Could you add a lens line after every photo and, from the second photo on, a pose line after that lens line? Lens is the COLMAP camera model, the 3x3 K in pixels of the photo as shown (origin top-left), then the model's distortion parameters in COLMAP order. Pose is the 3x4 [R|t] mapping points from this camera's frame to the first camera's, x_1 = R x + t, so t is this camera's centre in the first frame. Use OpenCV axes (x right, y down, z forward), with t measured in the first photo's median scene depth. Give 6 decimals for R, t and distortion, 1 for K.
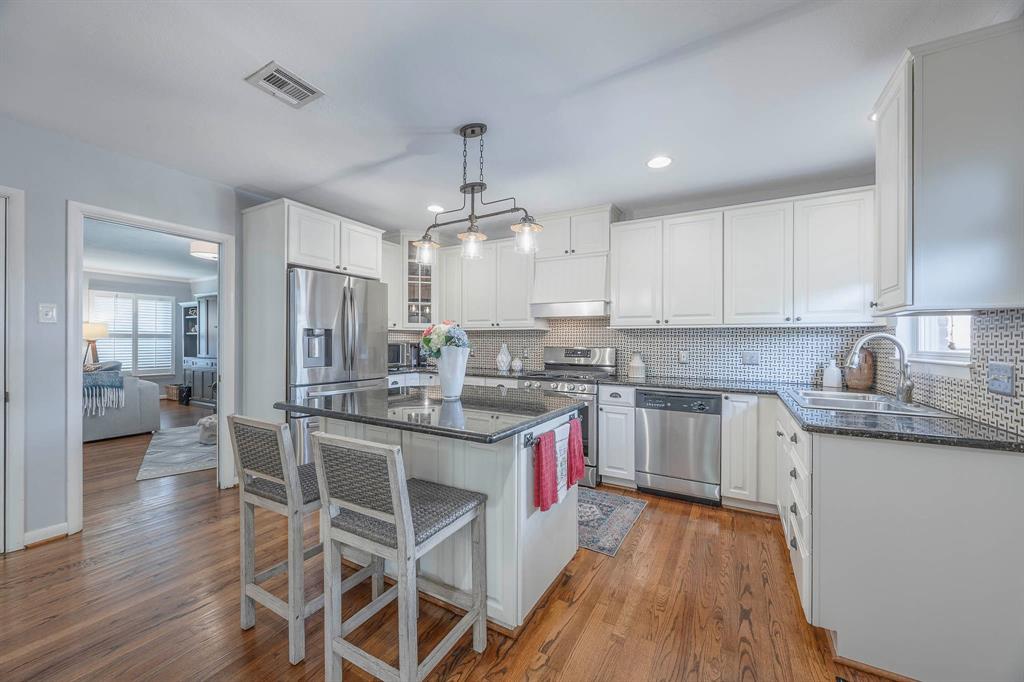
lens RADIAL K [[393.7, 0, 508.2], [0, 393.7, 343.4], [0, 0, 1]] dist [-0.002150, 0.000072]
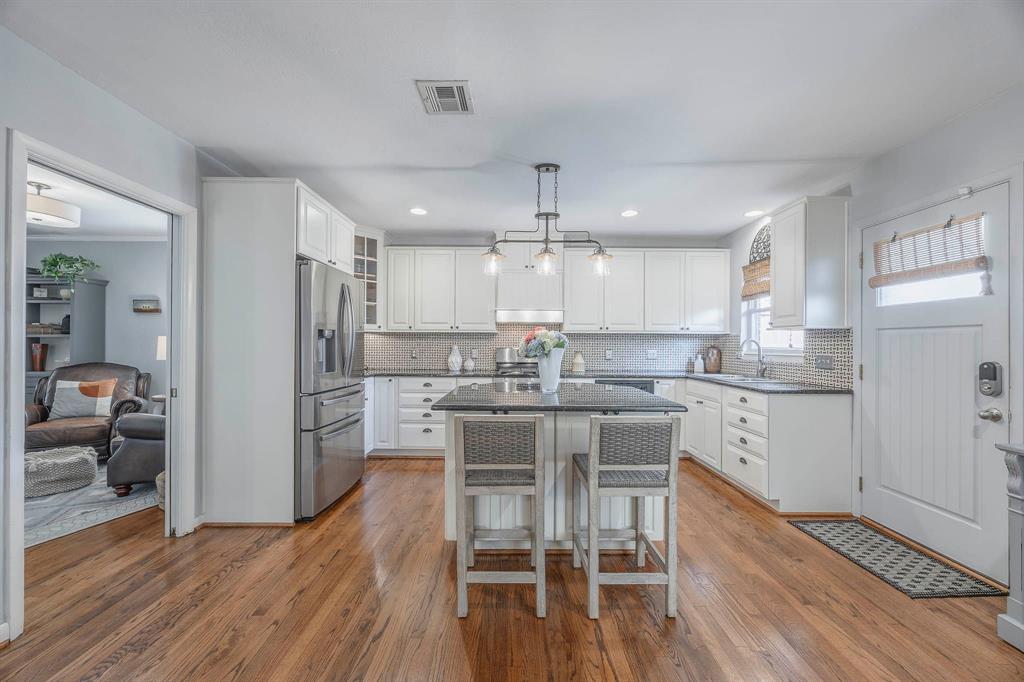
lens RADIAL K [[393.7, 0, 508.2], [0, 393.7, 343.4], [0, 0, 1]] dist [-0.002150, 0.000072]
pose [[0.864913, -0.000564, 0.501922, -0.557842], [0.002253, 0.999994, -0.002759, -0.002120], [-0.501917, 0.003517, 0.864909, 0.014964]]
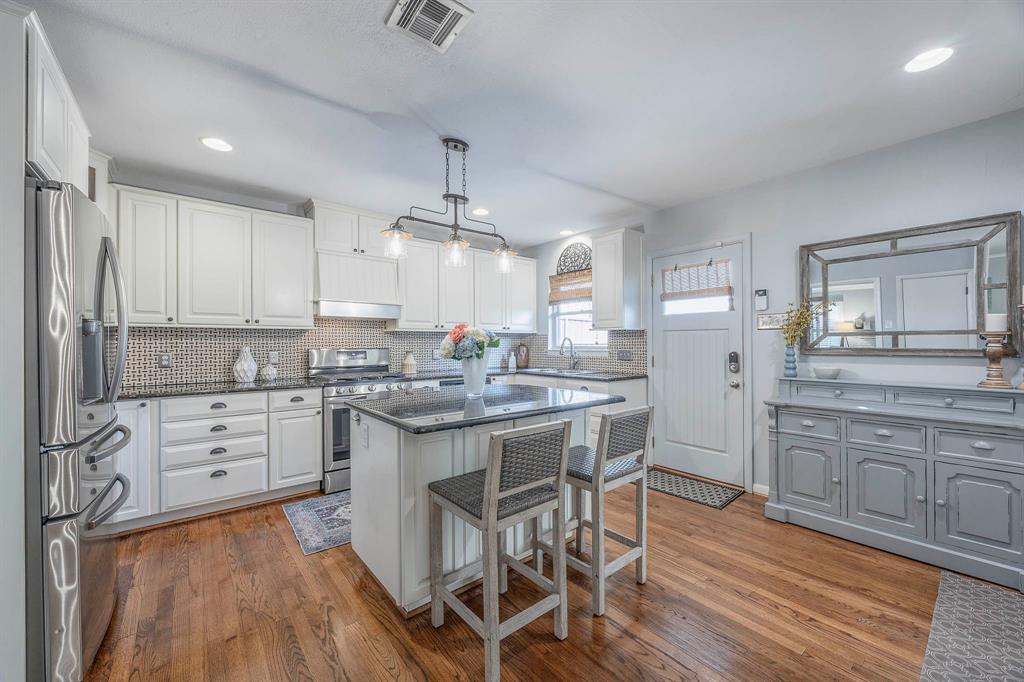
lens RADIAL K [[402.3, 0, 515.3], [0, 402.3, 342.3], [0, 0, 1]] dist [-0.000626, 0.000031]
pose [[0.339054, -0.004432, 0.940757, -0.743510], [0.010606, 0.999943, 0.000889, -0.003678], [-0.940707, 0.009676, 0.339081, 0.337946]]
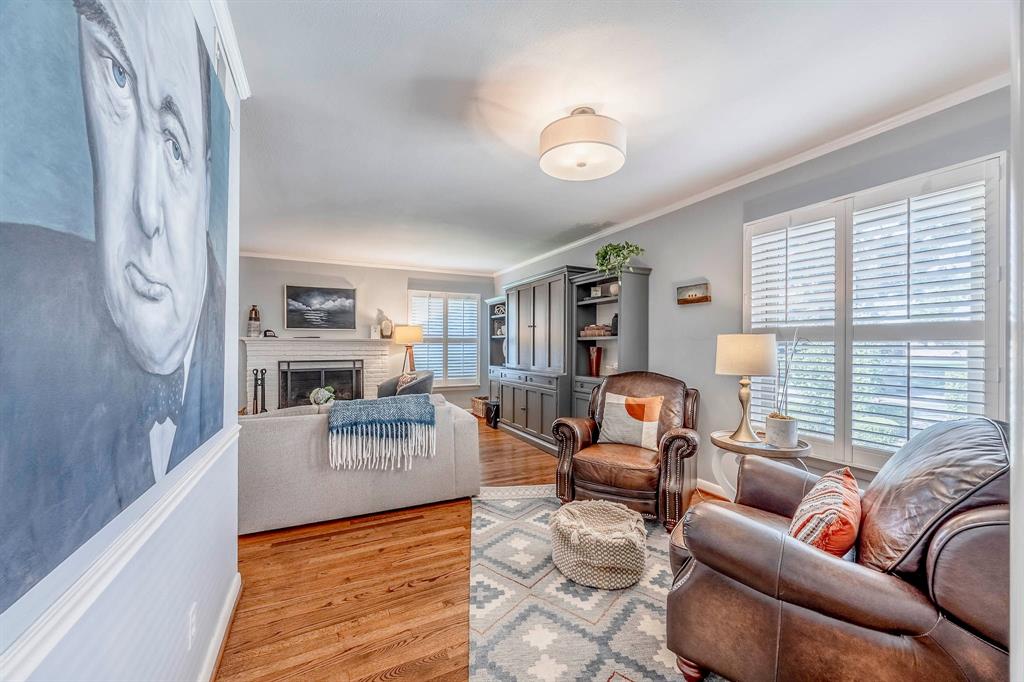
lens RADIAL K [[393.7, 0, 508.2], [0, 393.7, 343.4], [0, 0, 1]] dist [-0.002150, 0.000072]
pose [[0.827999, -0.004872, -0.560709, -0.812780], [-0.001825, 0.999934, -0.011384, -0.005050], [0.560727, 0.010449, 0.827935, 0.835243]]
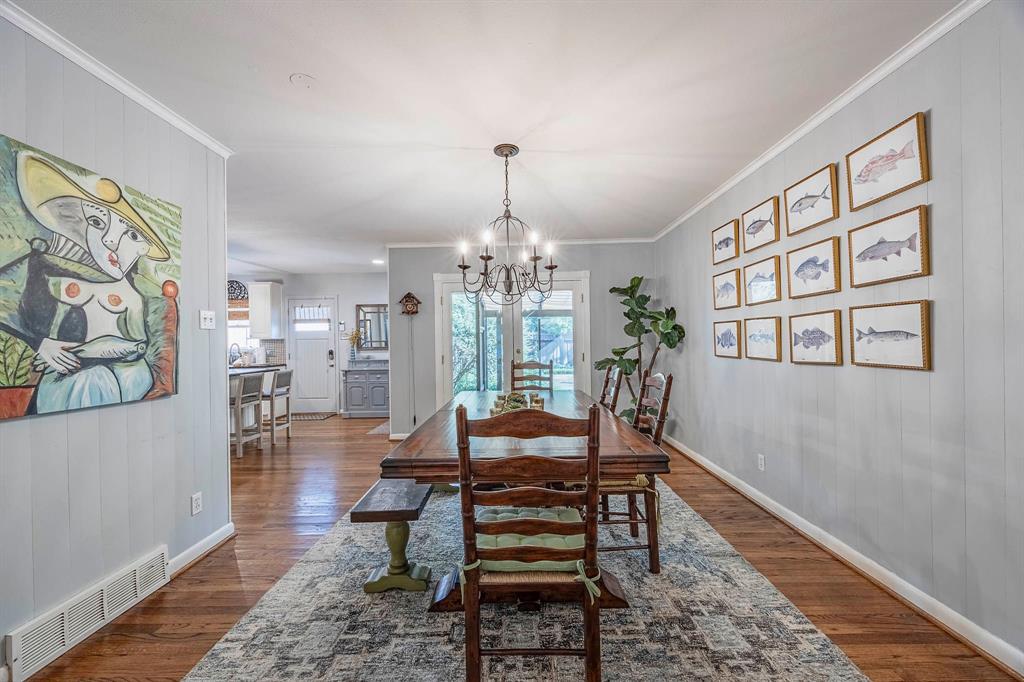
lens RADIAL K [[393.7, 0, 508.2], [0, 393.7, 343.4], [0, 0, 1]] dist [-0.002150, 0.000072]
pose [[-0.490078, 0.001606, 0.871677, -1.901203], [0.020314, 0.999748, 0.009579, -0.008225], [-0.871442, 0.022401, -0.489987, 0.368212]]
